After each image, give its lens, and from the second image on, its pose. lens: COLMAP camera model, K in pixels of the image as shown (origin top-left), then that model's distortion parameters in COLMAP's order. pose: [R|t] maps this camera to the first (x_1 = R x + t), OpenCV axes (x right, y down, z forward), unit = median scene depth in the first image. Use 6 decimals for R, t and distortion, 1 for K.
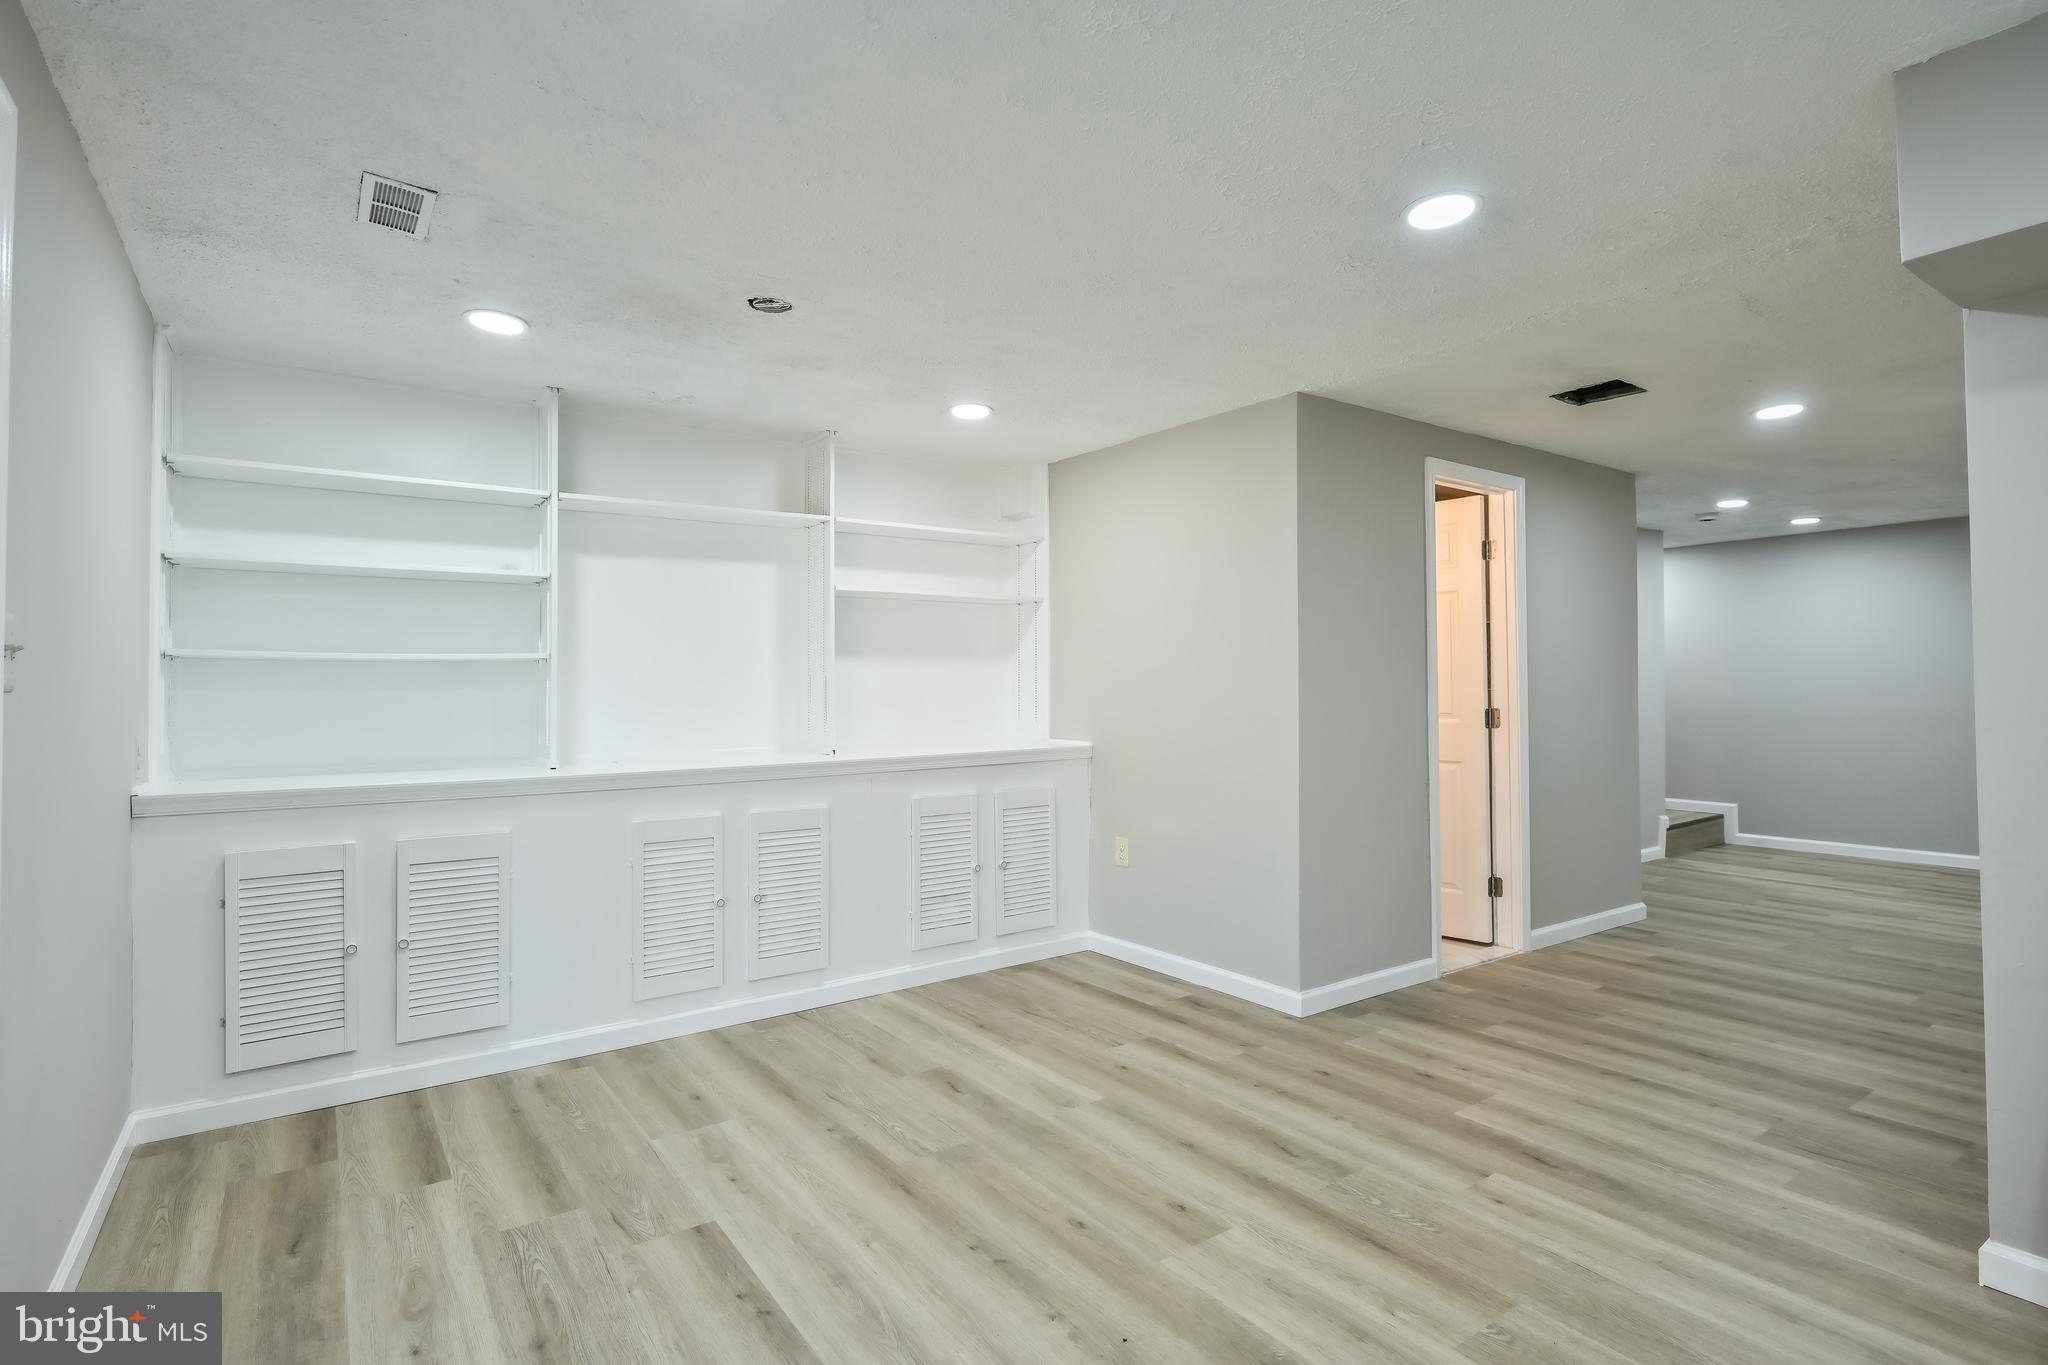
lens RADIAL K [[1001.8, 0, 1026.0], [0, 1001.8, 672.4], [0, 0, 1]] dist [-0.015363, 0.000060]
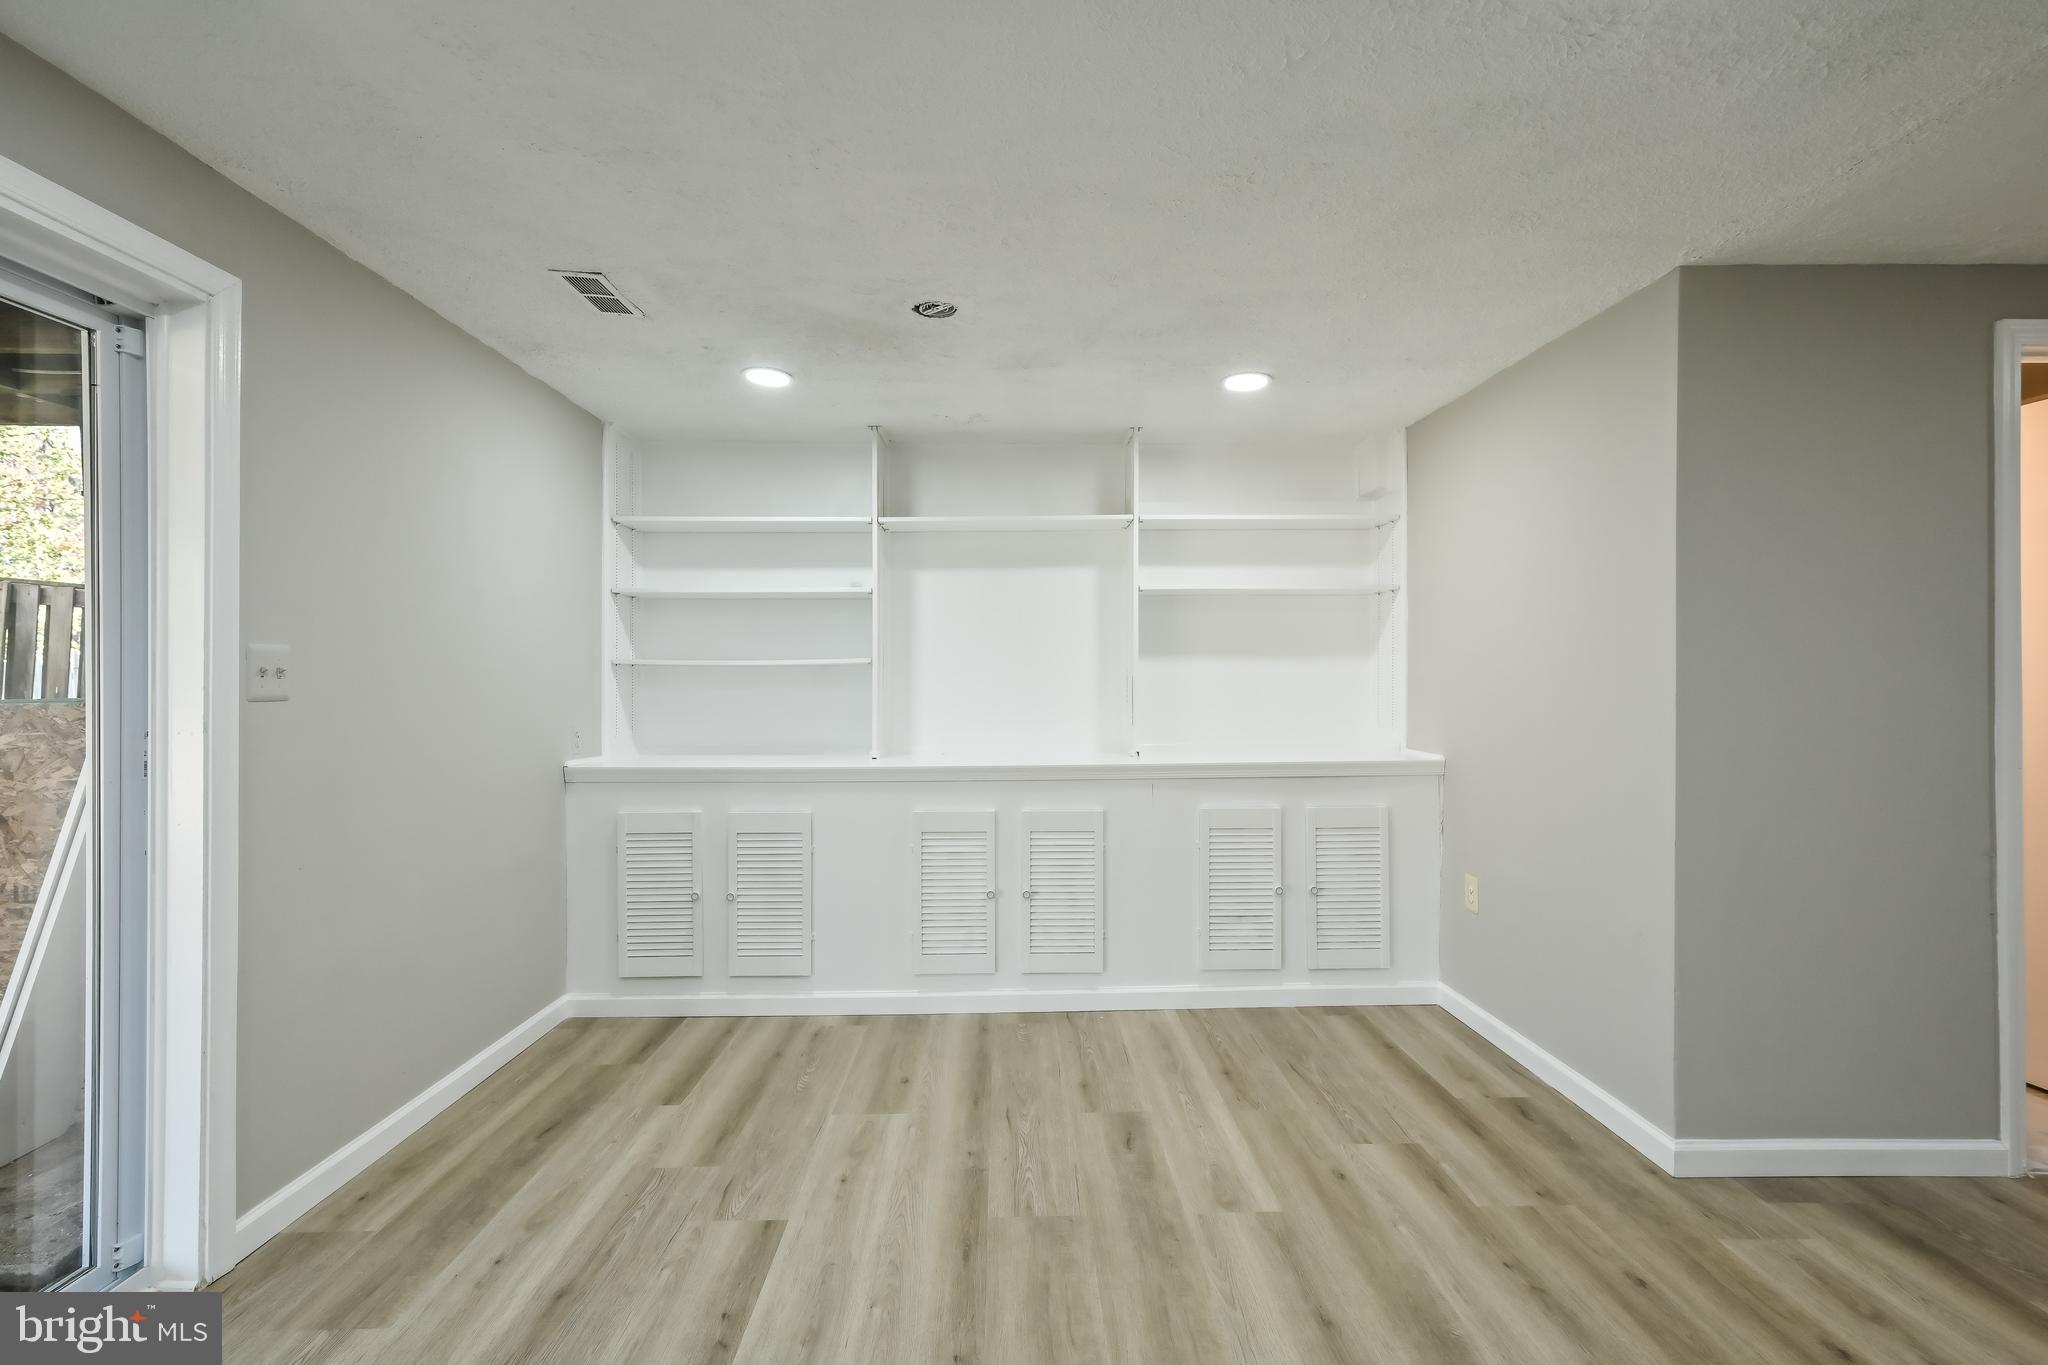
lens RADIAL K [[899.9, 0, 1024.0], [0, 899.9, 682.5], [0, 0, 1]] dist [-0.009303, 0.005215]
pose [[0.825280, 0.007352, -0.564676, 0.255435], [0.007013, 0.999705, 0.023265, -0.014750], [0.564680, -0.023160, 0.824985, 0.243103]]
